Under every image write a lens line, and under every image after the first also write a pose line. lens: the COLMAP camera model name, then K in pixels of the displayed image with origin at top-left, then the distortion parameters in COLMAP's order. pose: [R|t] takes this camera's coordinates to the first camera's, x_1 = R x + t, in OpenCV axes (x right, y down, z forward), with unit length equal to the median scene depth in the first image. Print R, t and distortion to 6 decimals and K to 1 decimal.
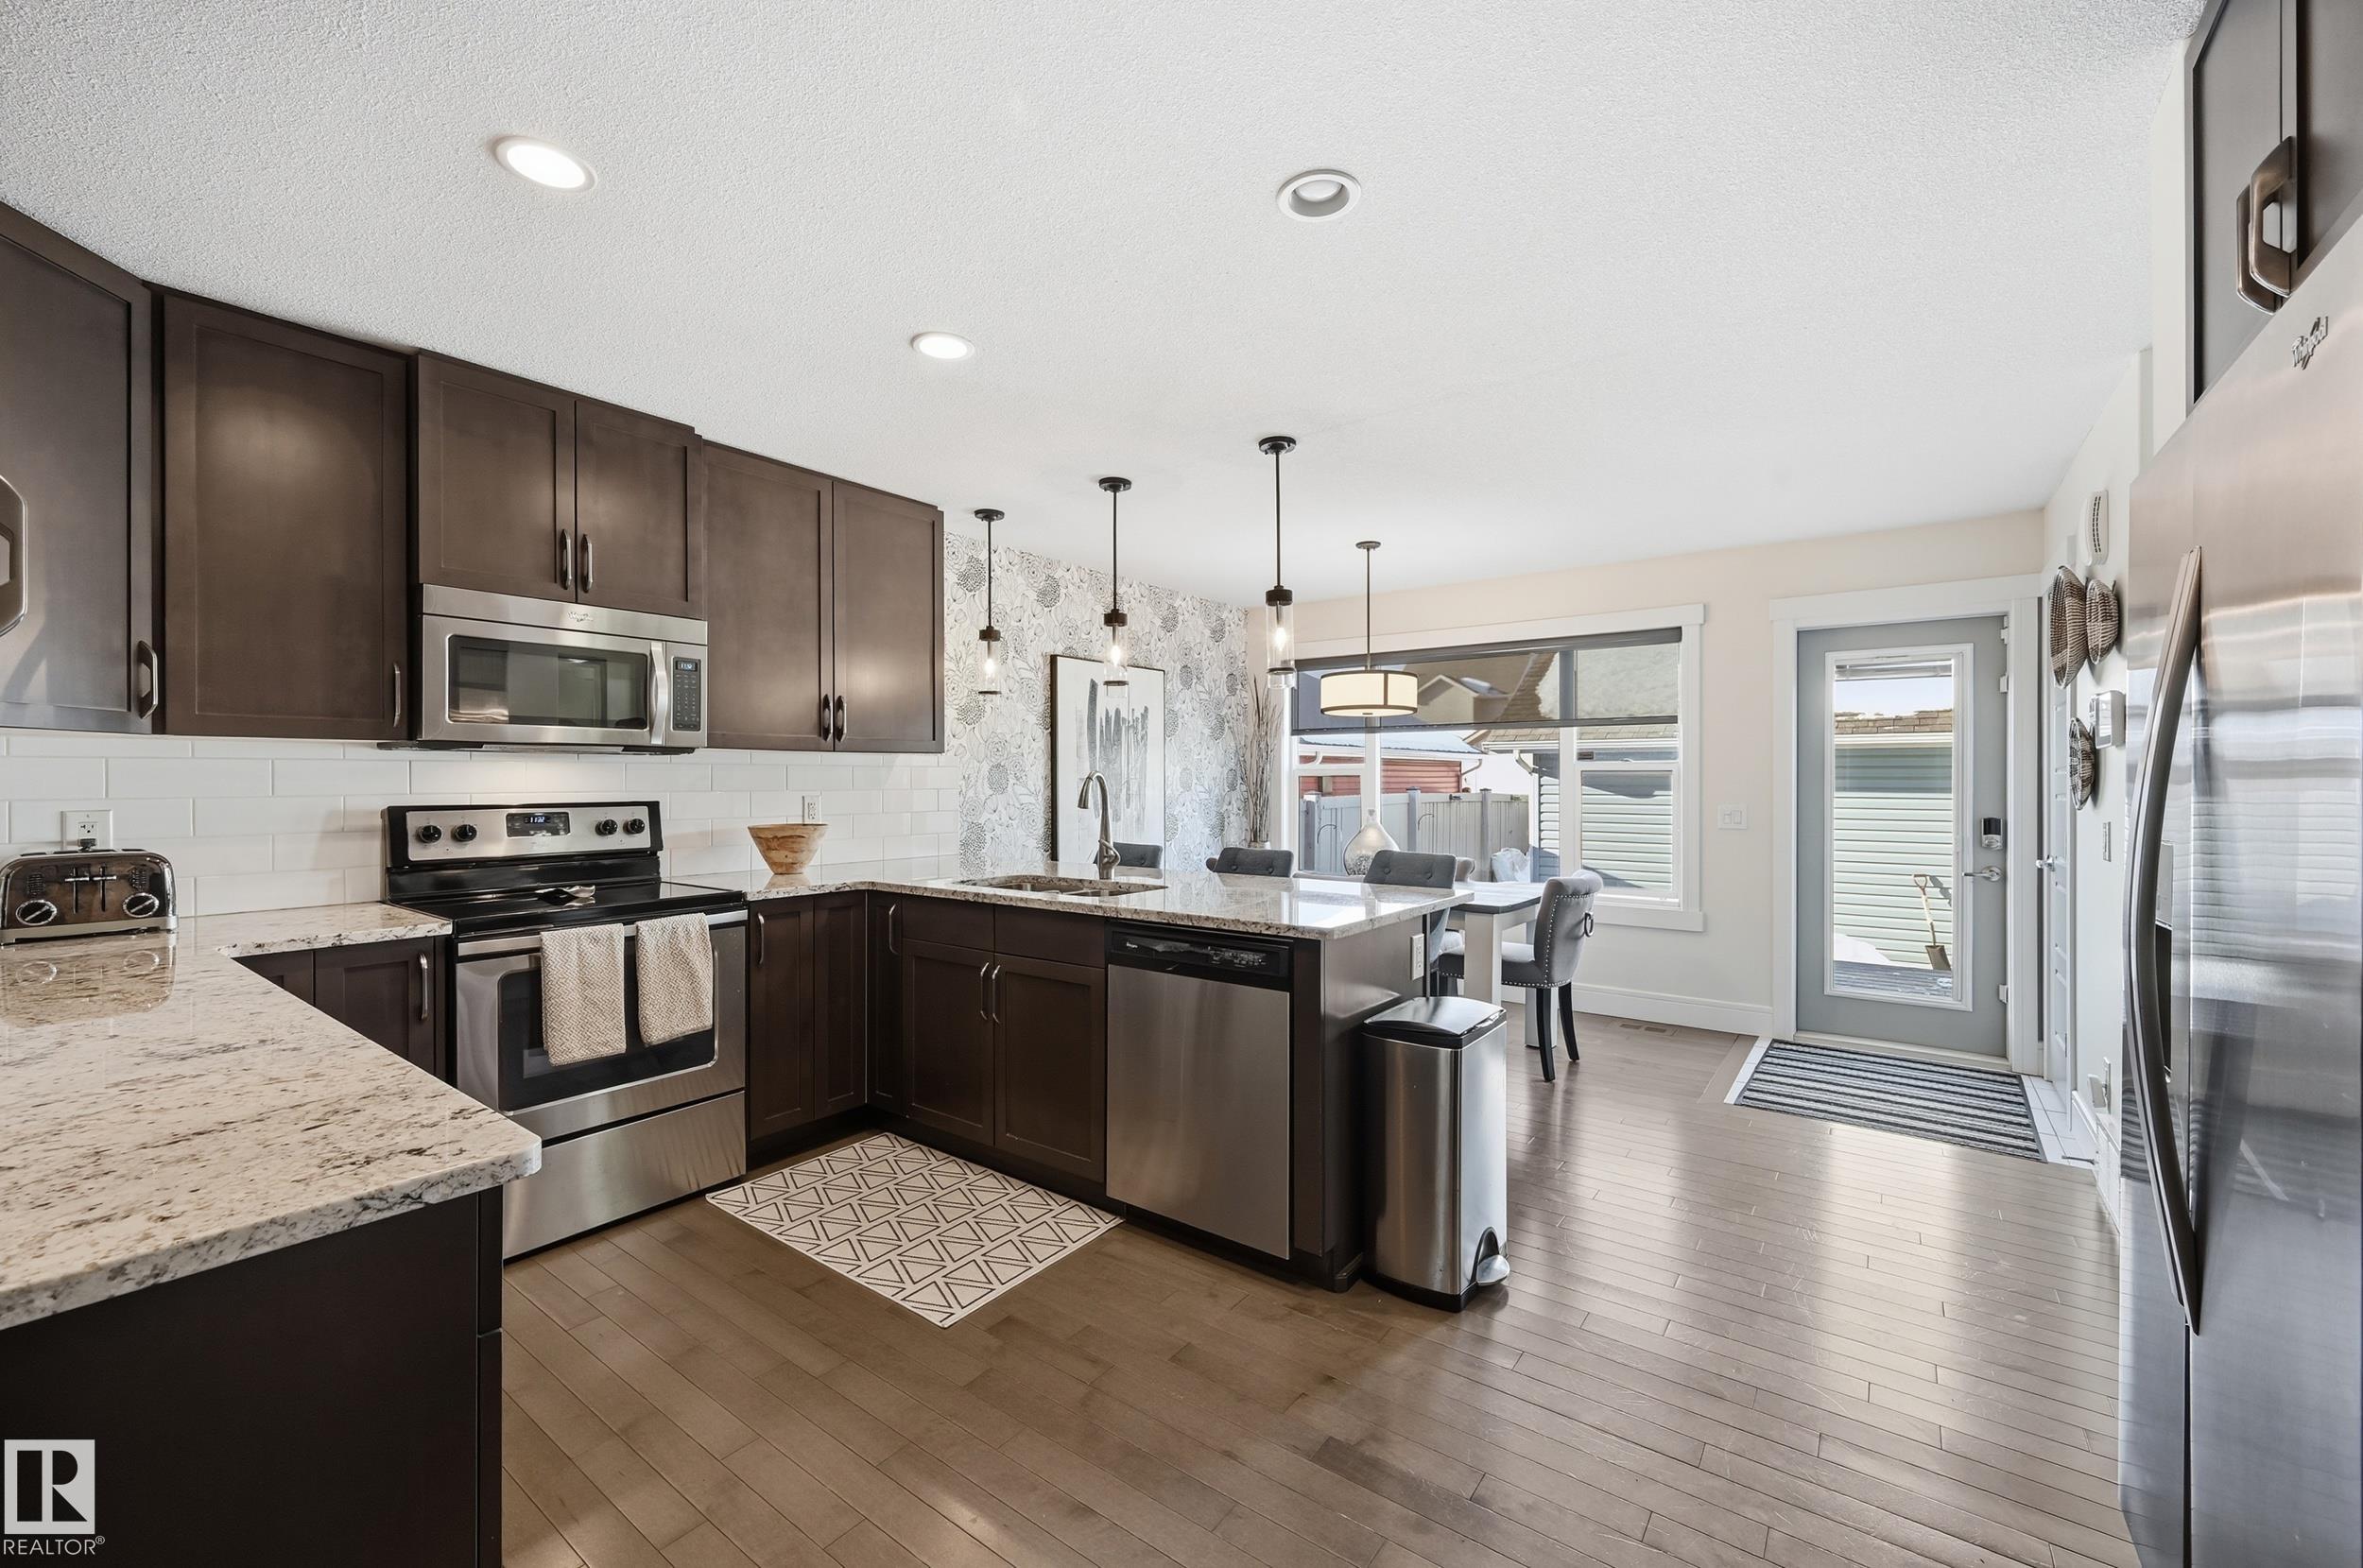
lens RADIAL K [[933.2, 0, 1185.1], [0, 933.2, 781.3], [0, 0, 1]] dist [-0.002703, 0.000156]
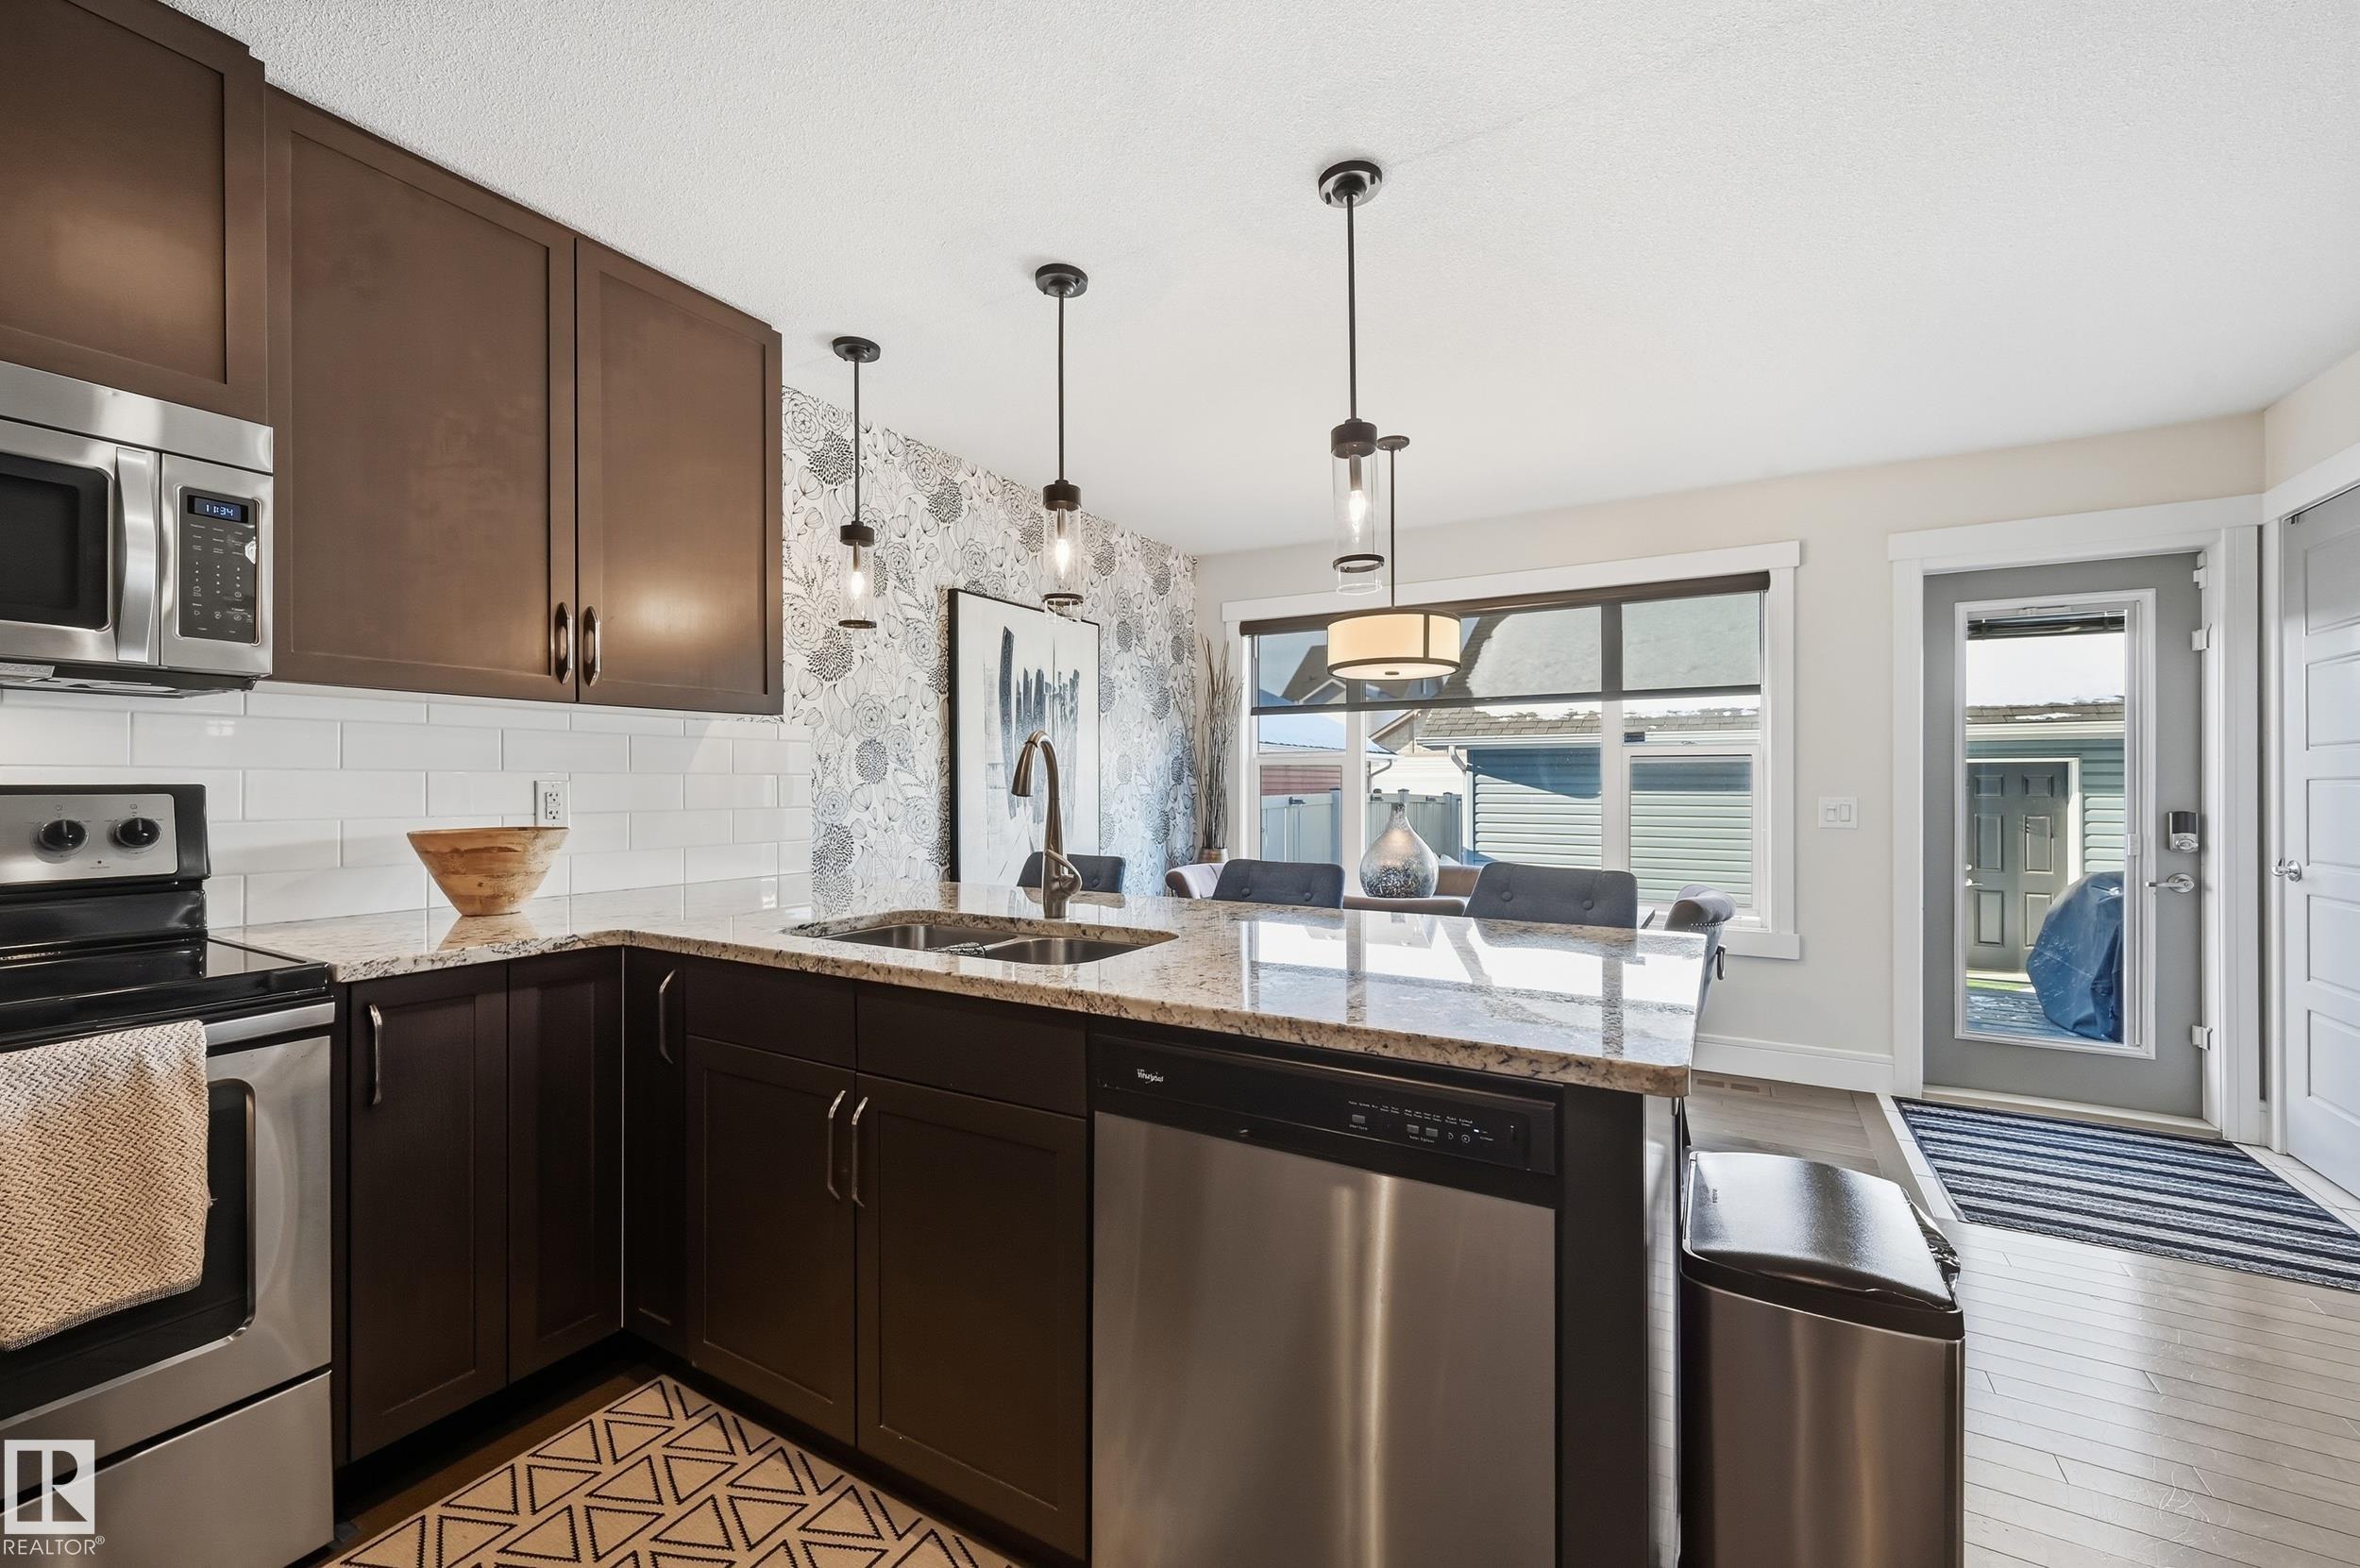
lens RADIAL K [[932.0, 0, 1179.7], [0, 932.0, 786.2], [0, 0, 1]] dist [-0.002703, 0.000156]
pose [[0.993398, -0.000720, 0.114714, -0.059403], [0.000656, 1.000000, 0.000591, 0.017209], [-0.114714, -0.000512, 0.993398, 0.323983]]
